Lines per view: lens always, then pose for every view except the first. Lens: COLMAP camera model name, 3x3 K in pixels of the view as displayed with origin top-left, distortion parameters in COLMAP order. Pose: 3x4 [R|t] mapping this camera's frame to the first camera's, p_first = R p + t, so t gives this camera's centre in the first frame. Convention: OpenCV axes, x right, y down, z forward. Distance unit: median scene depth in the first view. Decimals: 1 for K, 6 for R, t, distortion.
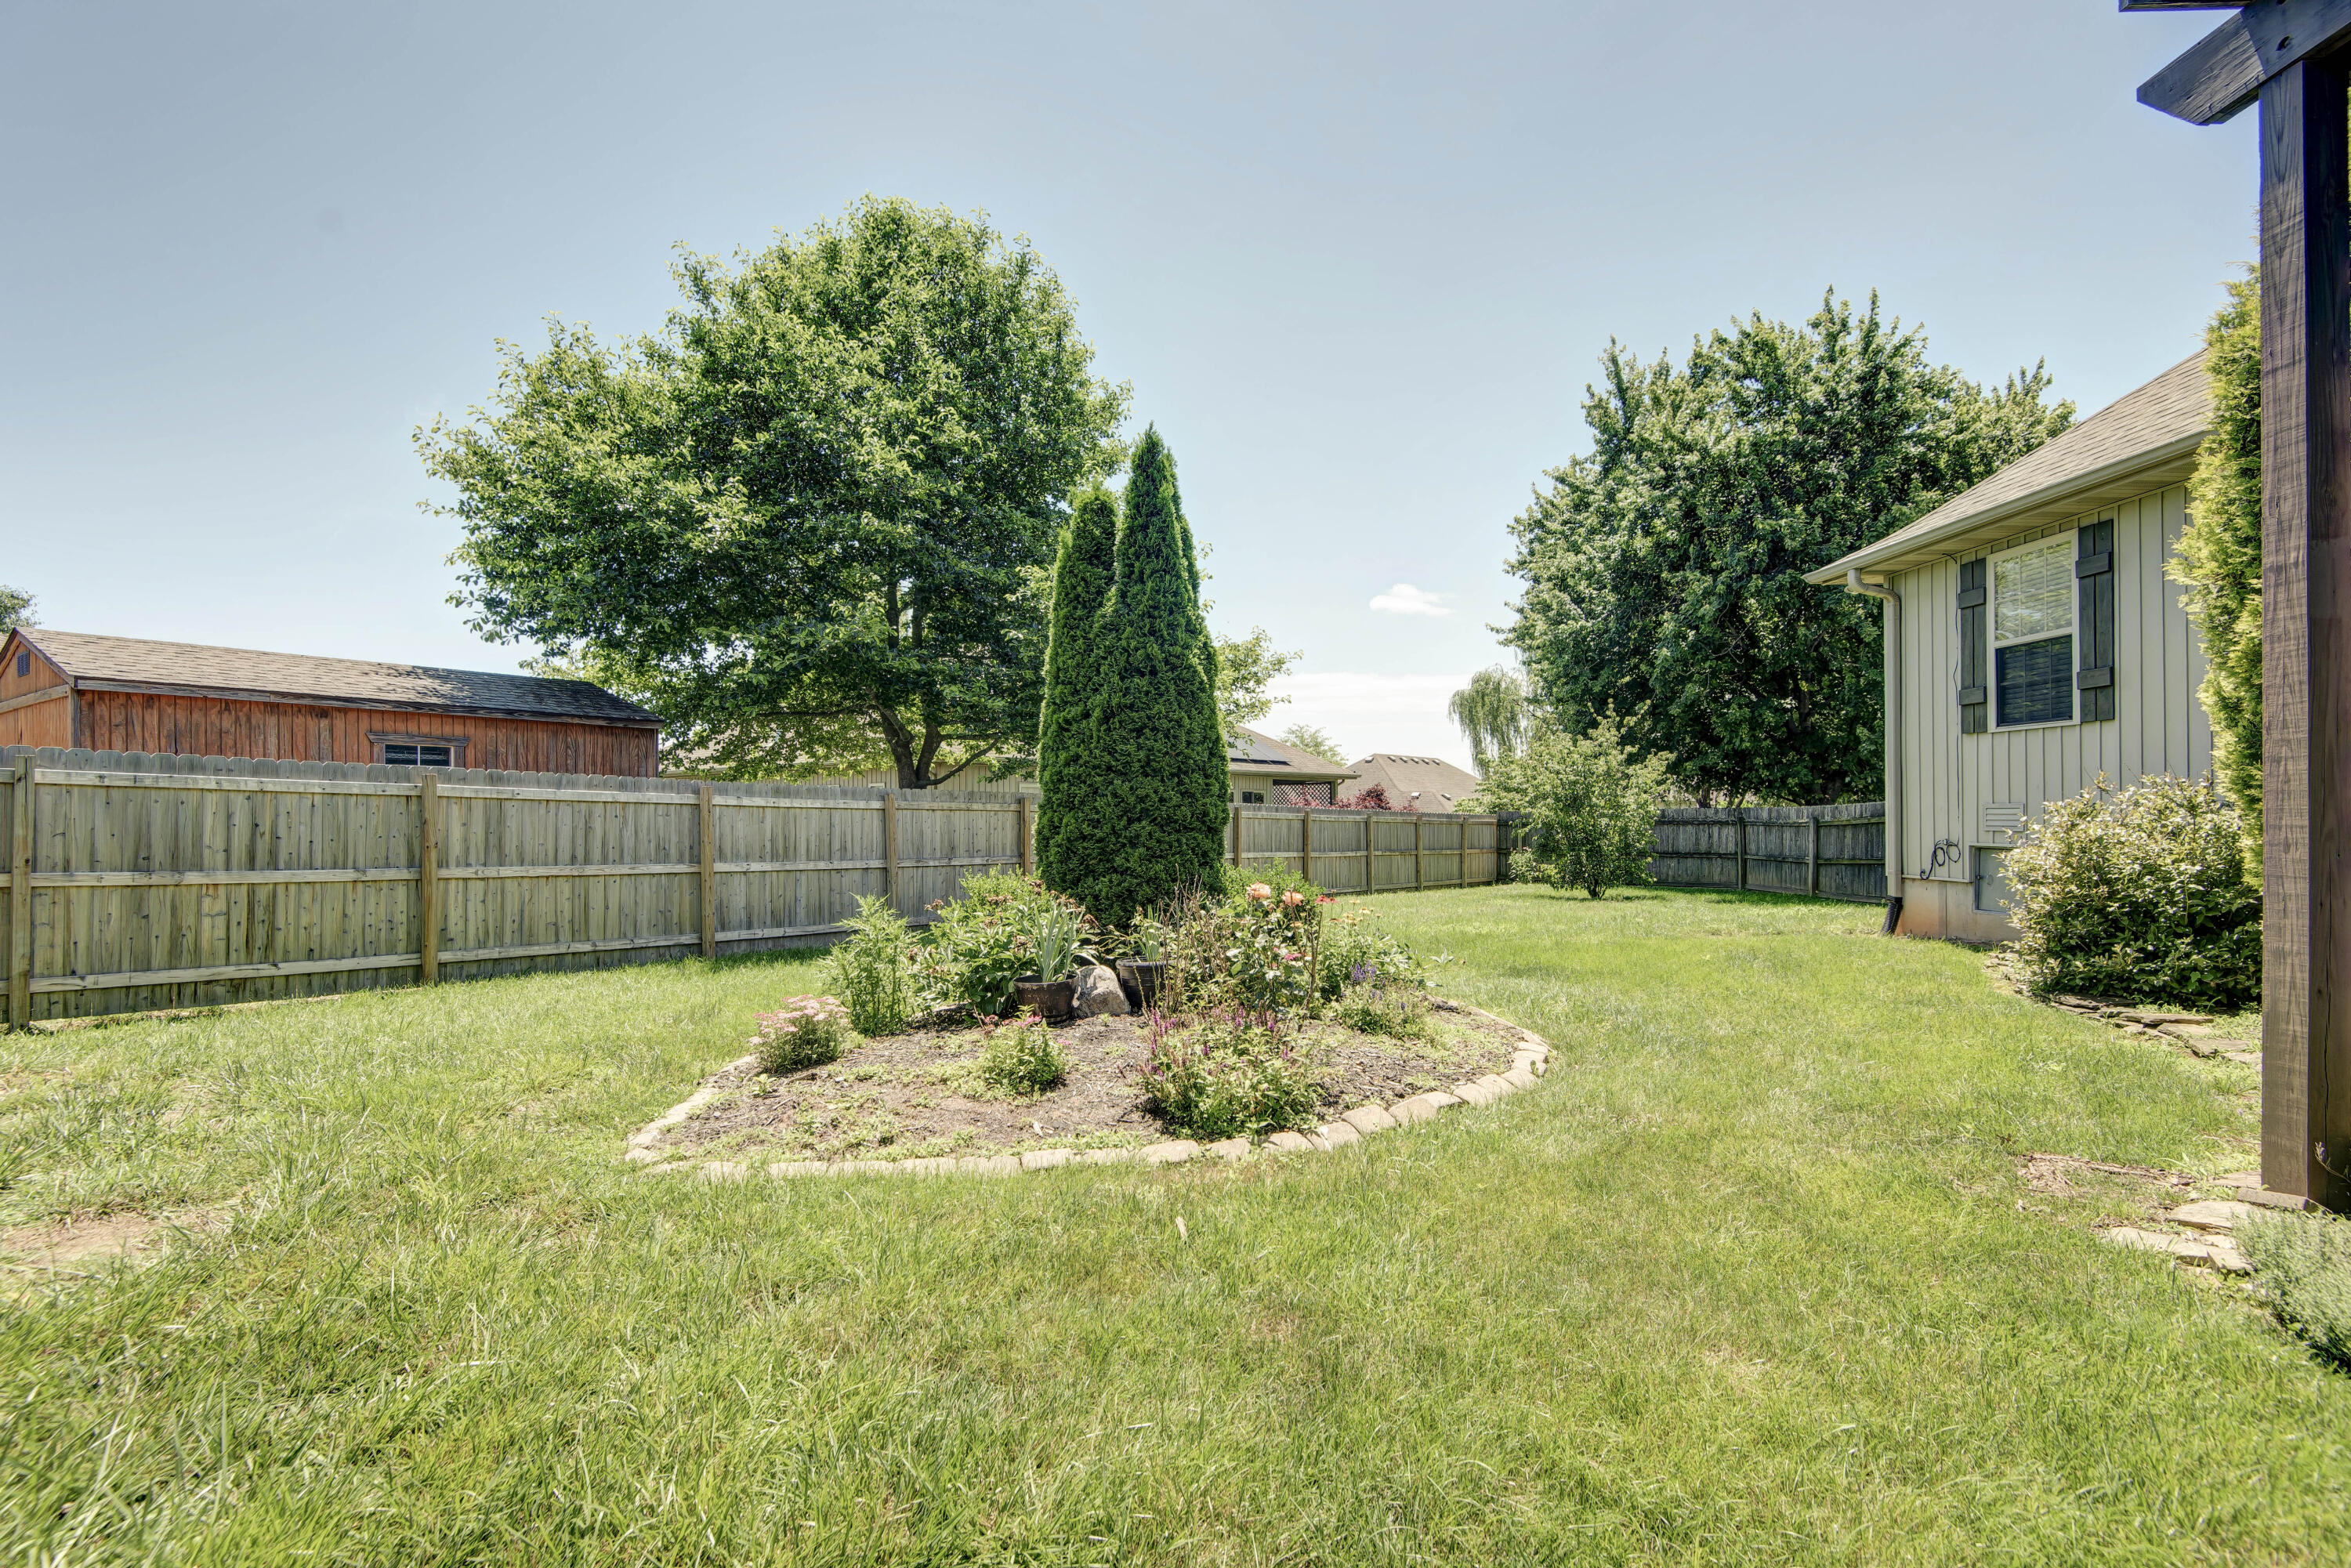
lens RADIAL K [[1076.7, 0, 1171.8], [0, 1076.7, 815.7], [0, 0, 1]] dist [0.042017, -0.029023]
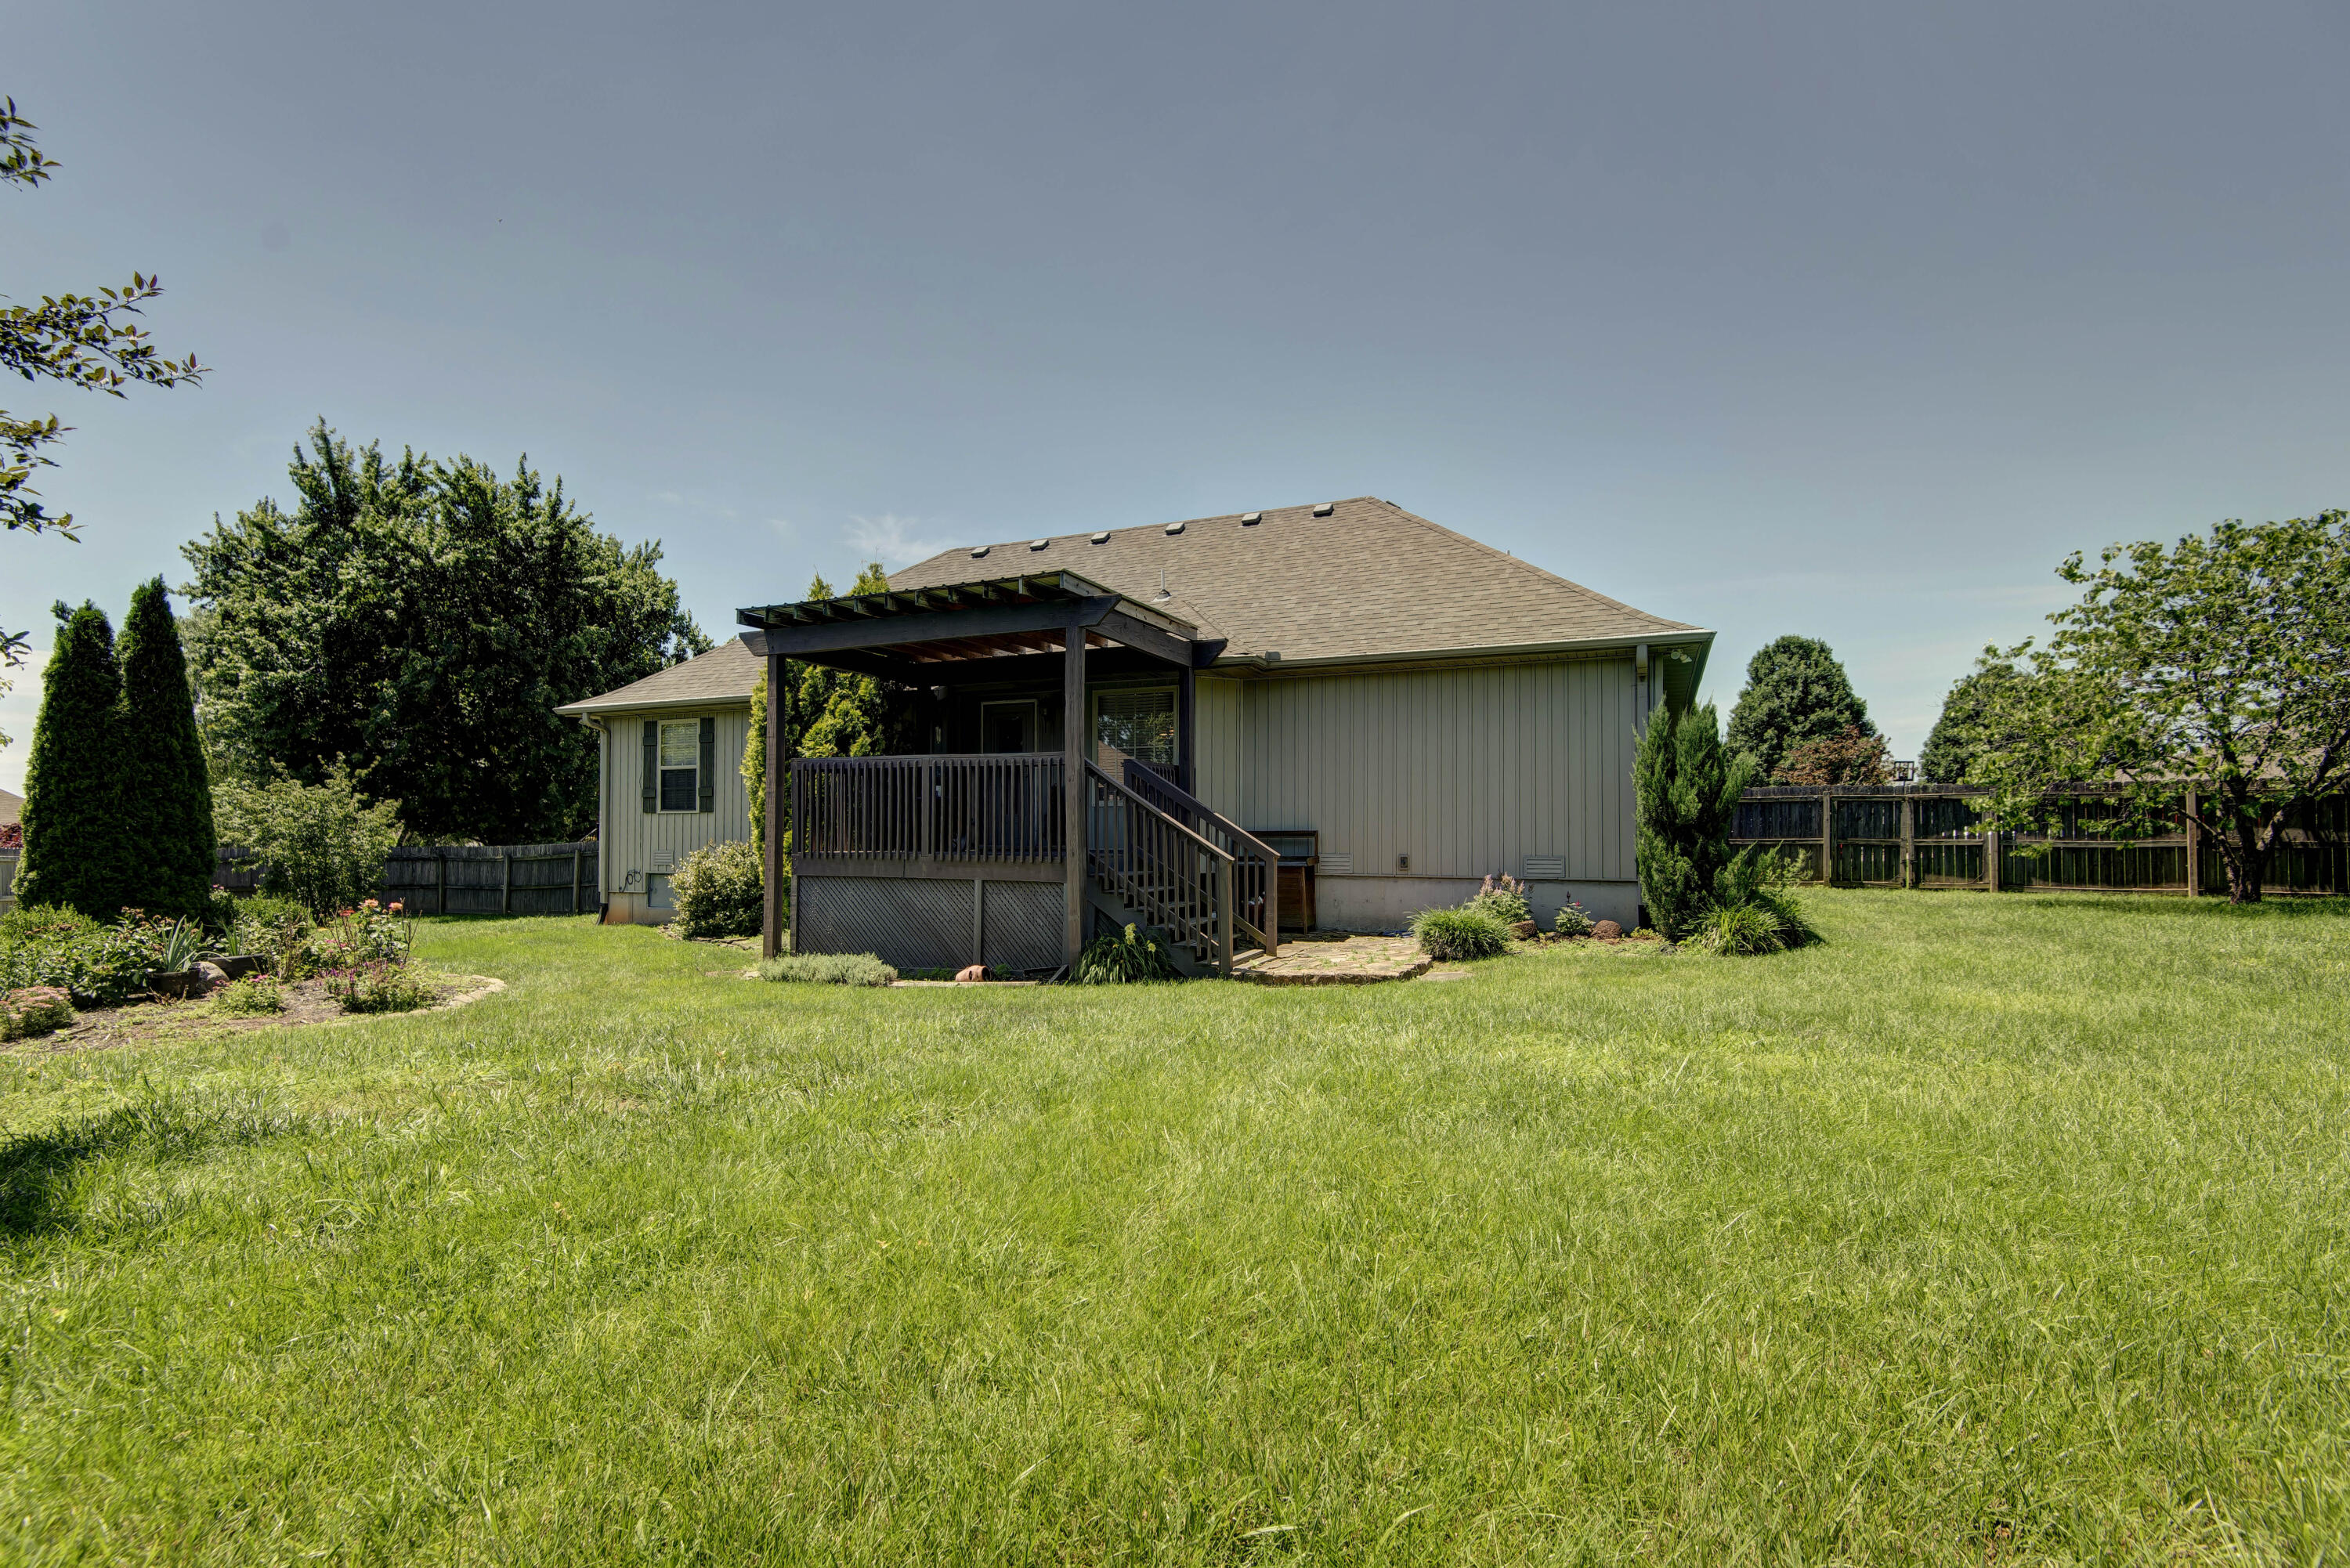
lens RADIAL K [[1076.2, 0, 1171.3], [0, 1076.2, 815.7], [0, 0, 1]] dist [0.042017, -0.029023]
pose [[0.418079, 0.028444, 0.907965, -0.282752], [-0.002118, 0.999537, -0.030337, -0.007656], [-0.908408, 0.010760, 0.417946, -0.287861]]
